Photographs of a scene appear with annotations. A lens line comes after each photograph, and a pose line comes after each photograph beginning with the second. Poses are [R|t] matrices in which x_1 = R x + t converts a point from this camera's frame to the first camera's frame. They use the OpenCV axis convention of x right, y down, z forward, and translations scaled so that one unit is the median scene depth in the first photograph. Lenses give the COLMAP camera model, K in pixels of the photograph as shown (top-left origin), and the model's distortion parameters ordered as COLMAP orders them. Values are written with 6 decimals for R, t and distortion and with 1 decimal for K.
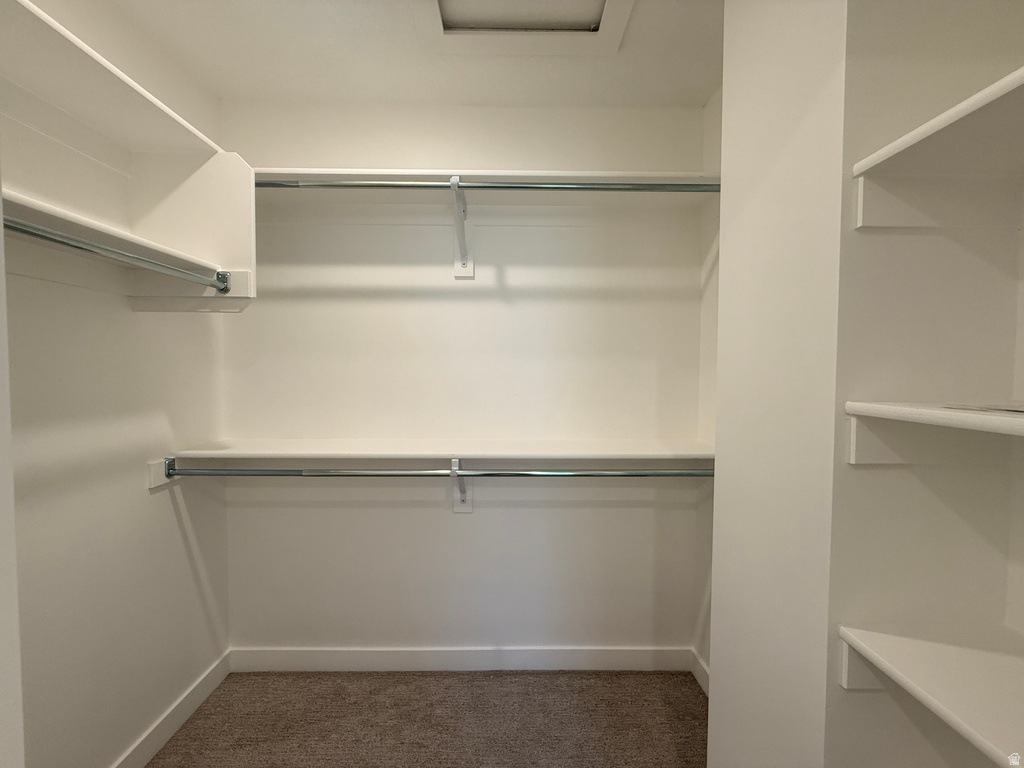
lens RADIAL K [[405.8, 0, 504.2], [0, 405.8, 382.8], [0, 0, 1]] dist [-0.001817, 0.000521]
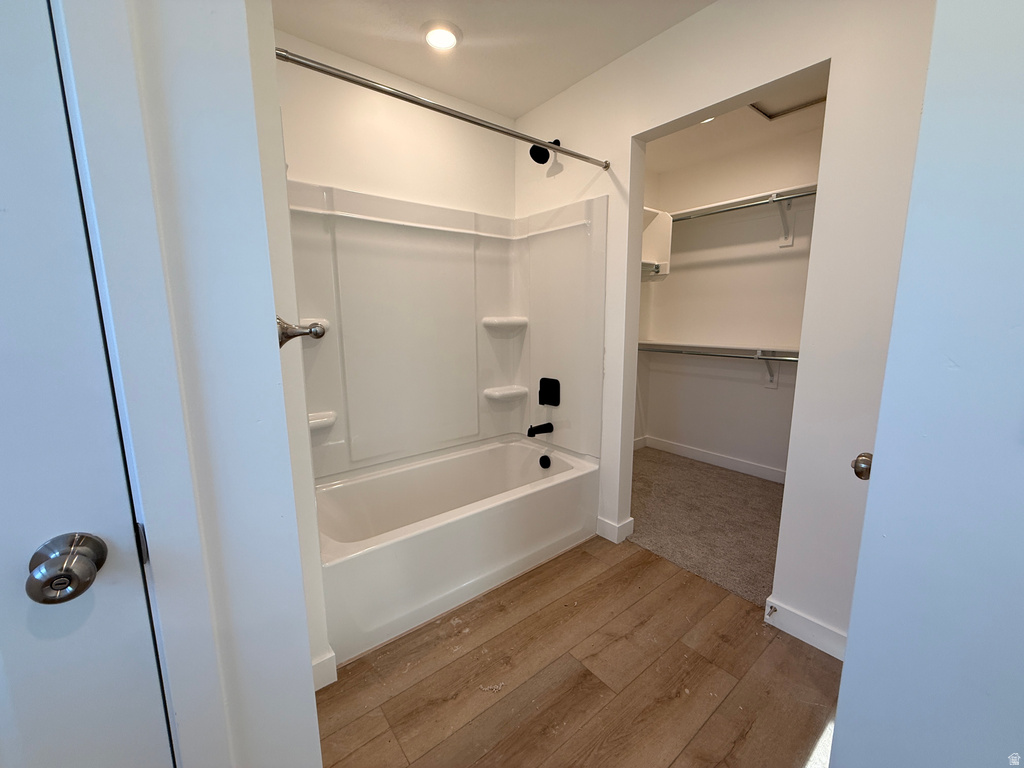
lens RADIAL K [[405.8, 0, 516.3], [0, 405.8, 384.6], [0, 0, 1]] dist [-0.001817, 0.000521]
pose [[0.625491, 0.120551, -0.770862, 0.641963], [-0.019493, 0.990098, 0.139018, 0.103596], [0.779988, -0.071928, 0.621647, -1.065081]]
